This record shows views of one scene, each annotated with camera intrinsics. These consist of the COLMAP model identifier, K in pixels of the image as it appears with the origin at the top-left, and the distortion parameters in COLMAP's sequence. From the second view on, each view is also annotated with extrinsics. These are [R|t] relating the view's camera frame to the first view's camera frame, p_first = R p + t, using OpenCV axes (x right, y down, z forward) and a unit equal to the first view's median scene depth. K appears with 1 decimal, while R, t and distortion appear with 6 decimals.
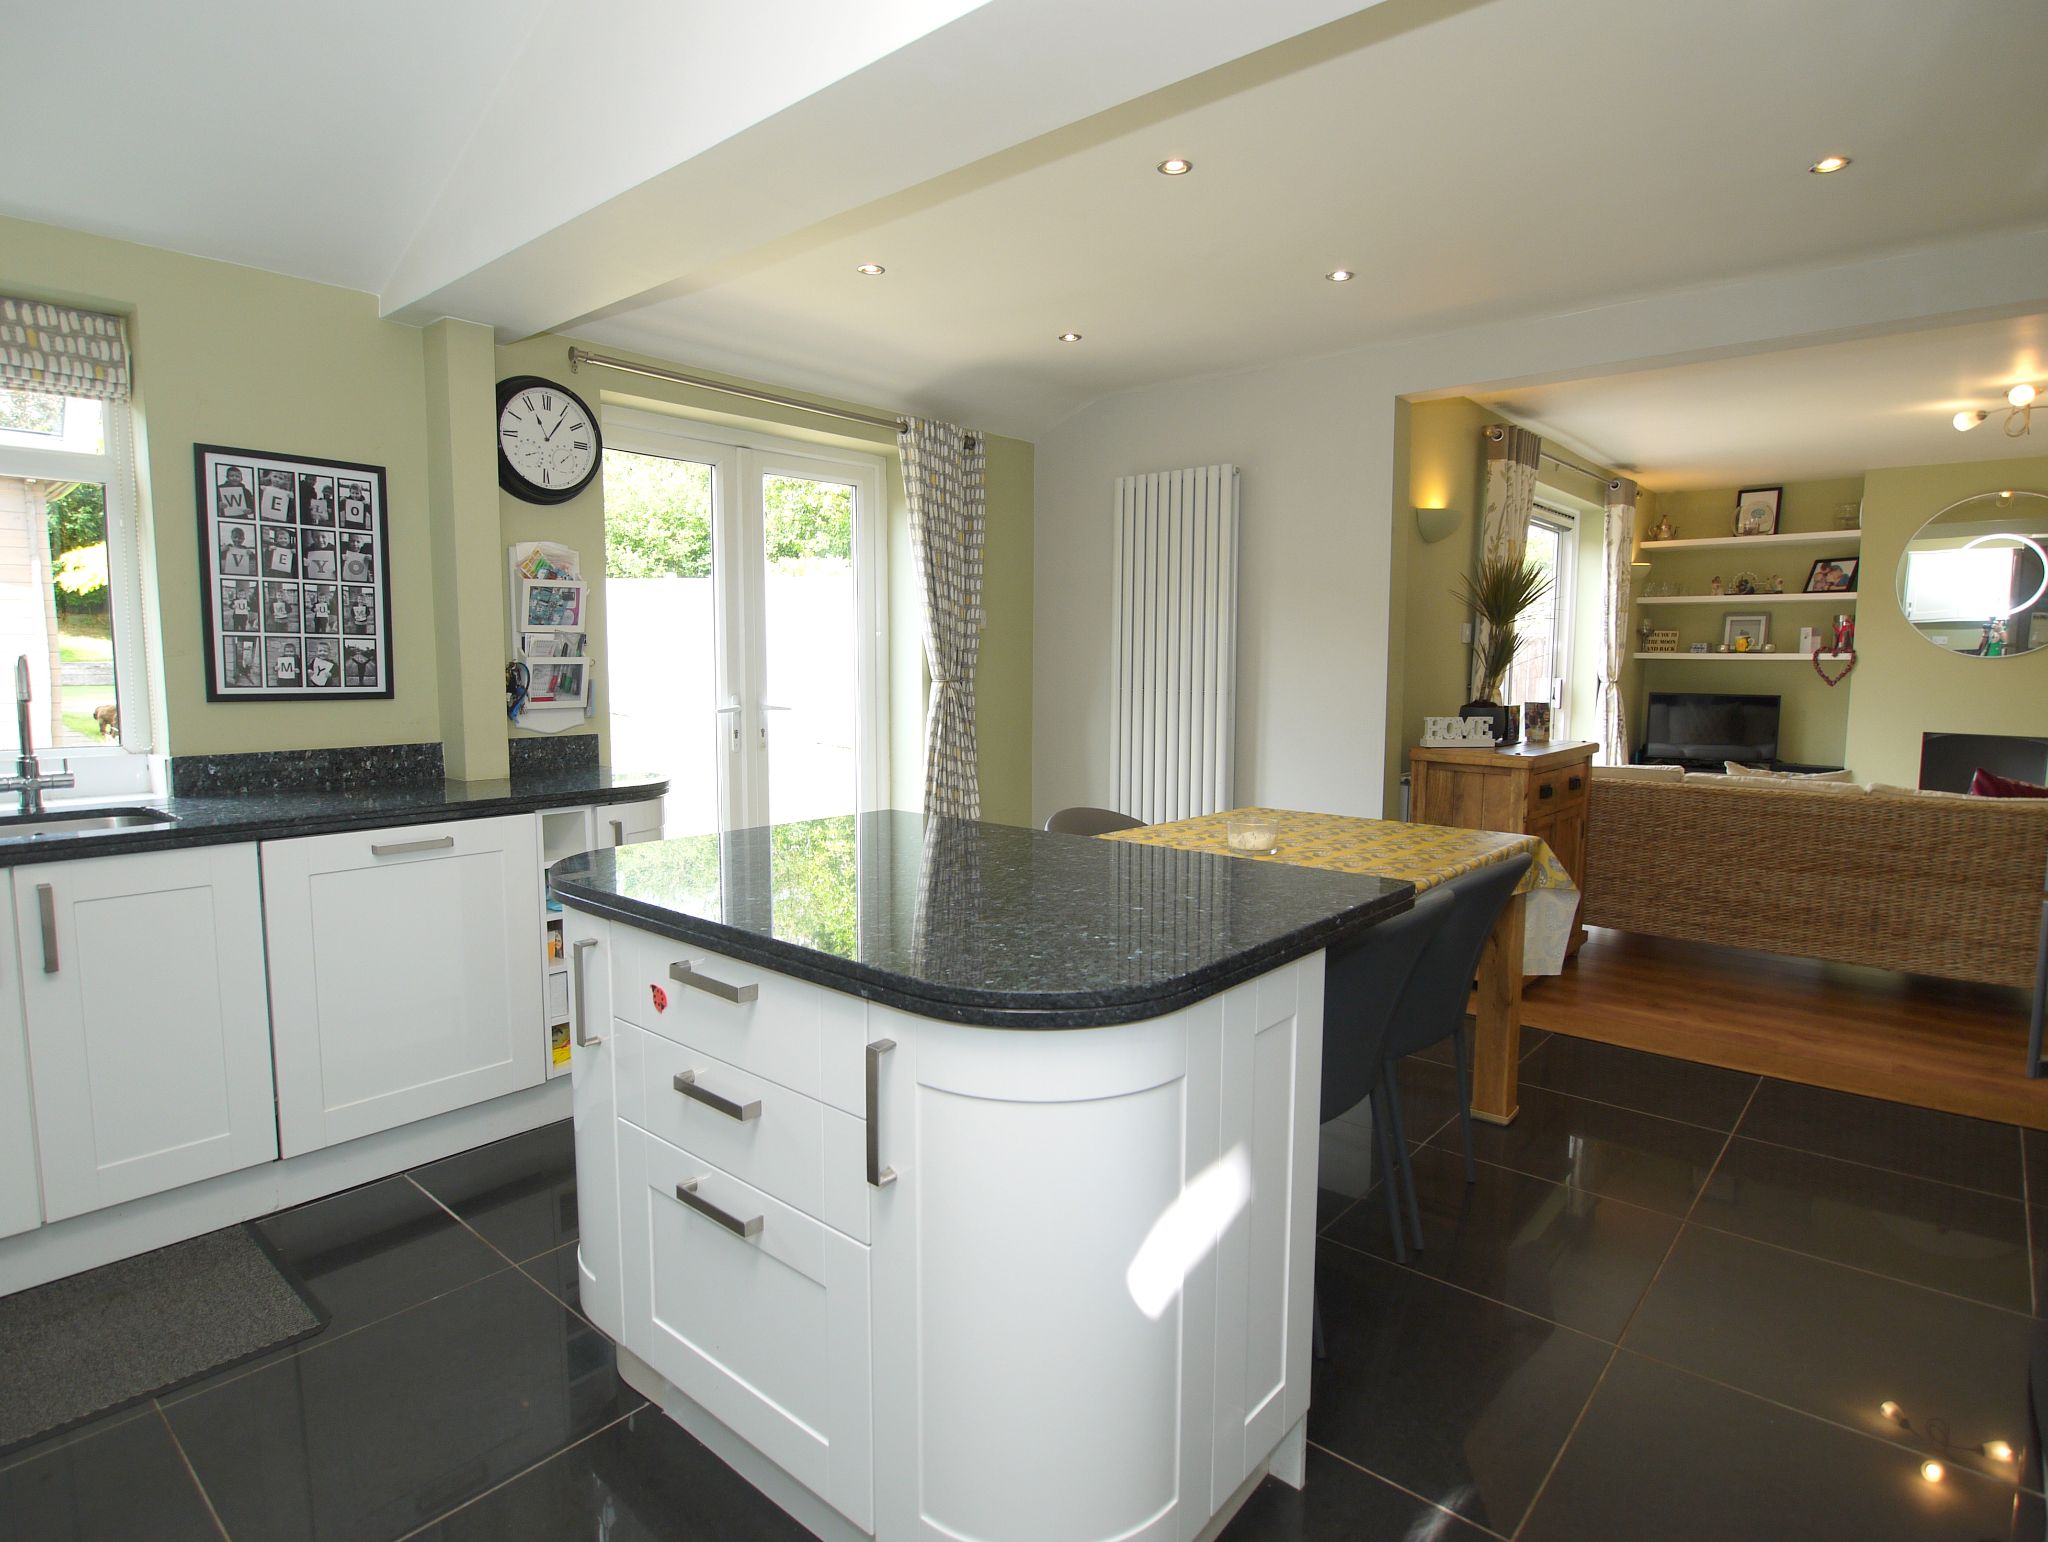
lens RADIAL K [[1097.5, 0, 1024.0], [0, 1097.5, 771.0], [0, 0, 1]] dist [-0.001725, -0.000147]
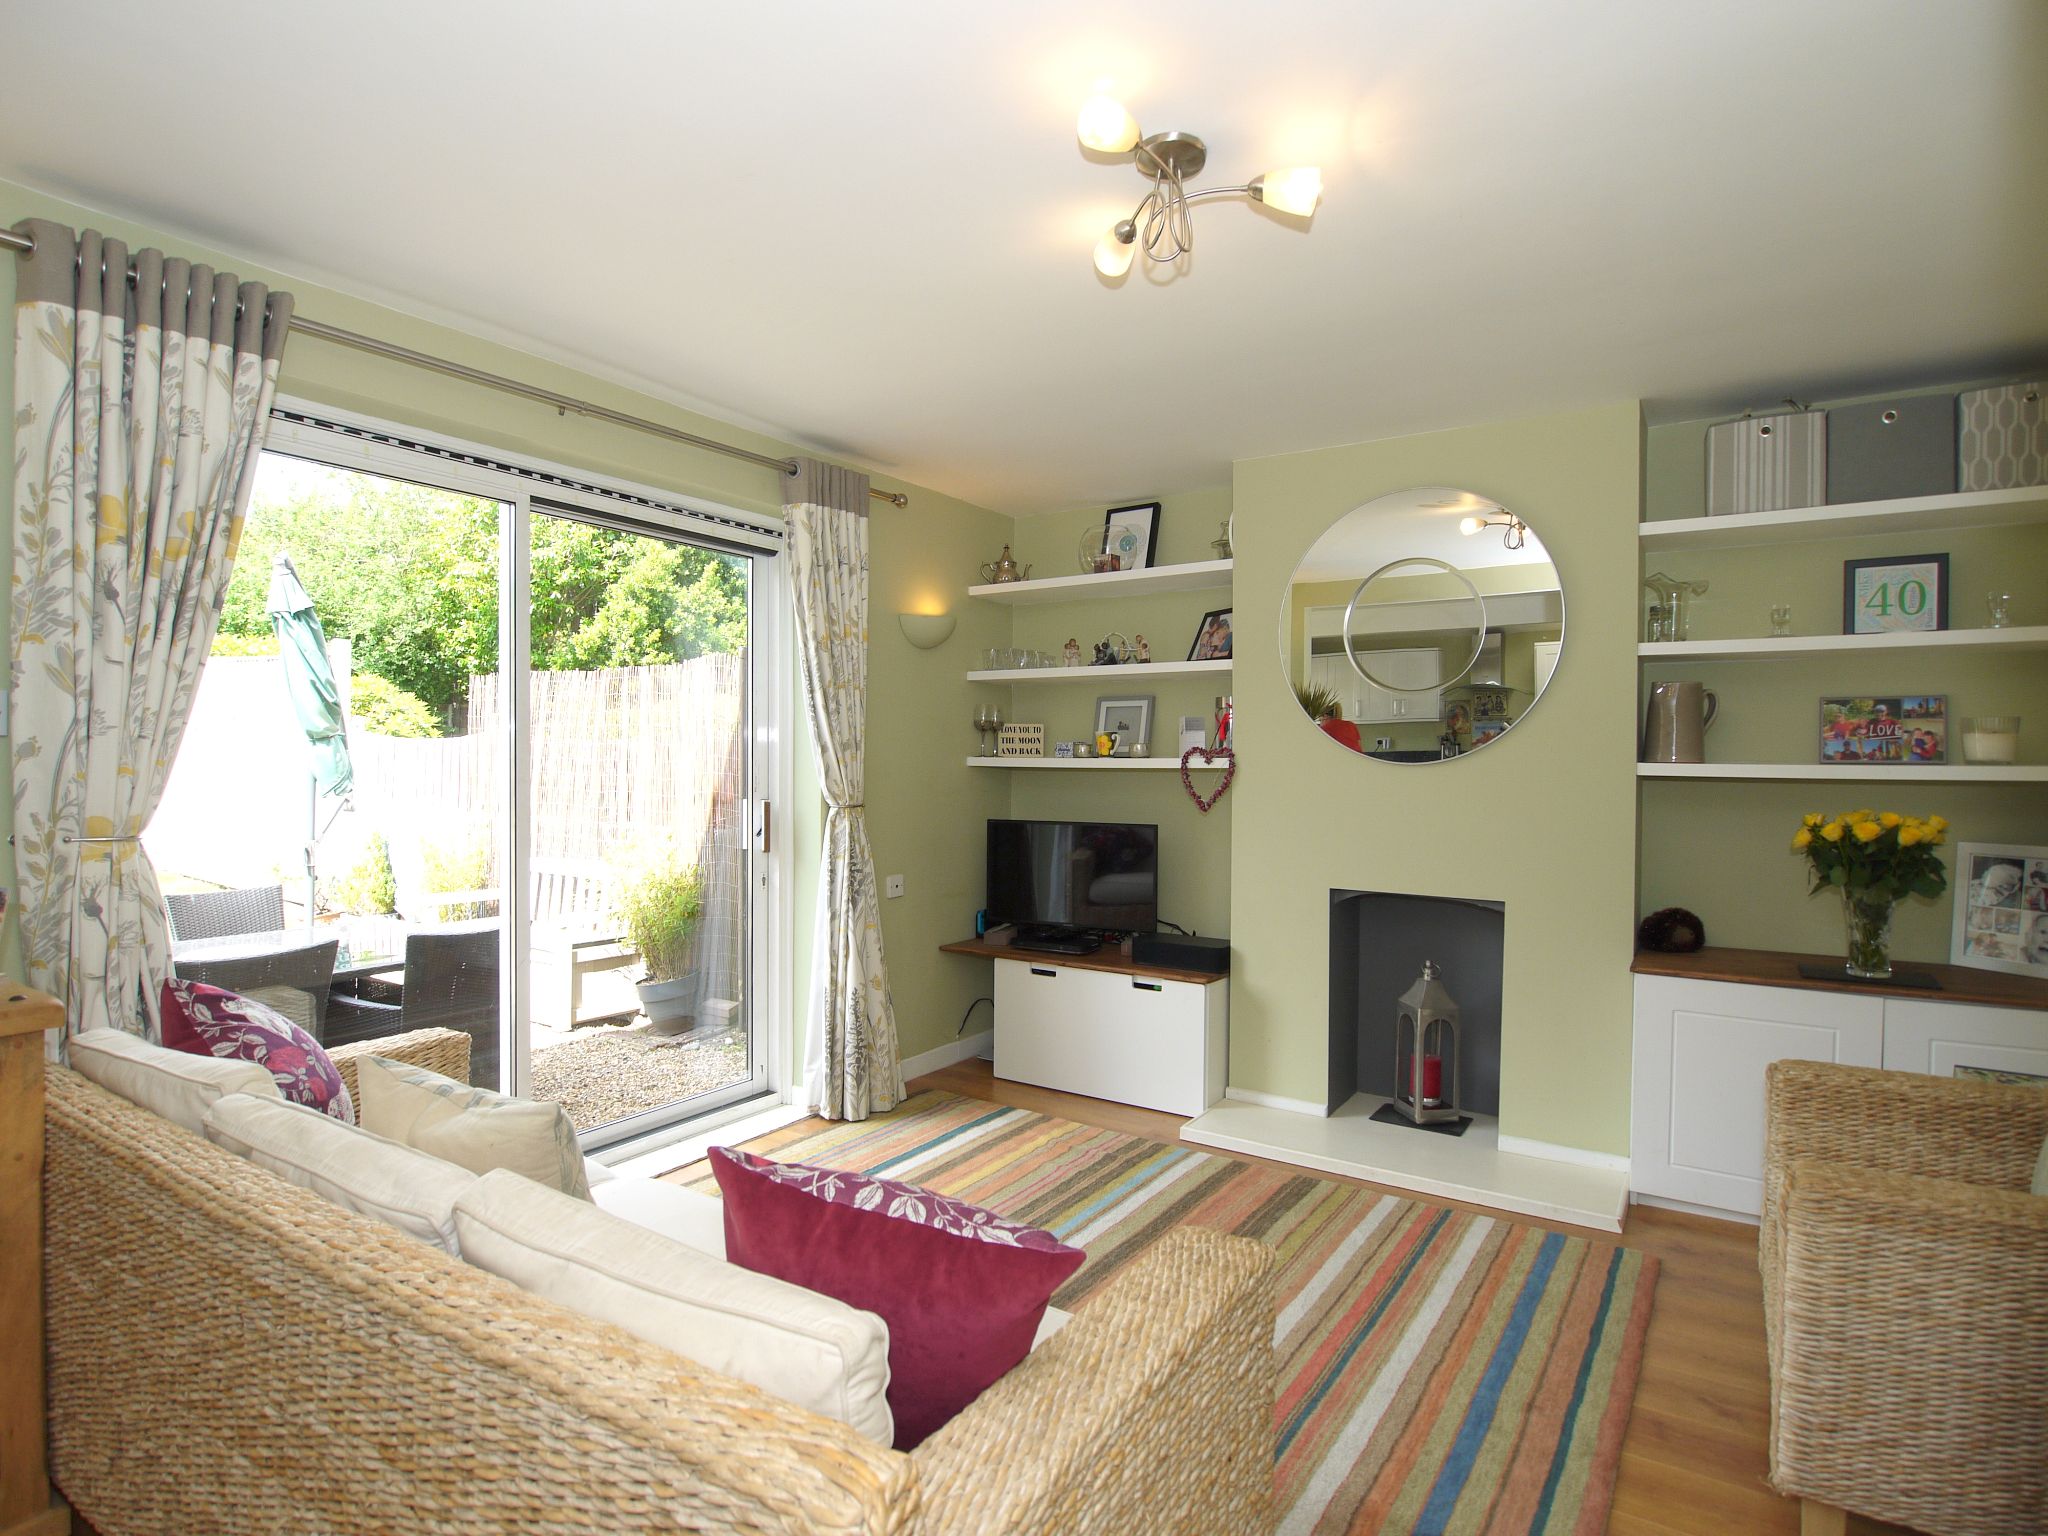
lens RADIAL K [[1097.5, 0, 1024.0], [0, 1097.5, 768.0], [0, 0, 1]] dist [-0.001725, -0.000147]
pose [[0.991880, -0.001000, 0.127177, 0.554436], [0.013434, 0.995199, -0.096948, -0.043314], [-0.126469, 0.097869, 0.987131, 0.404021]]
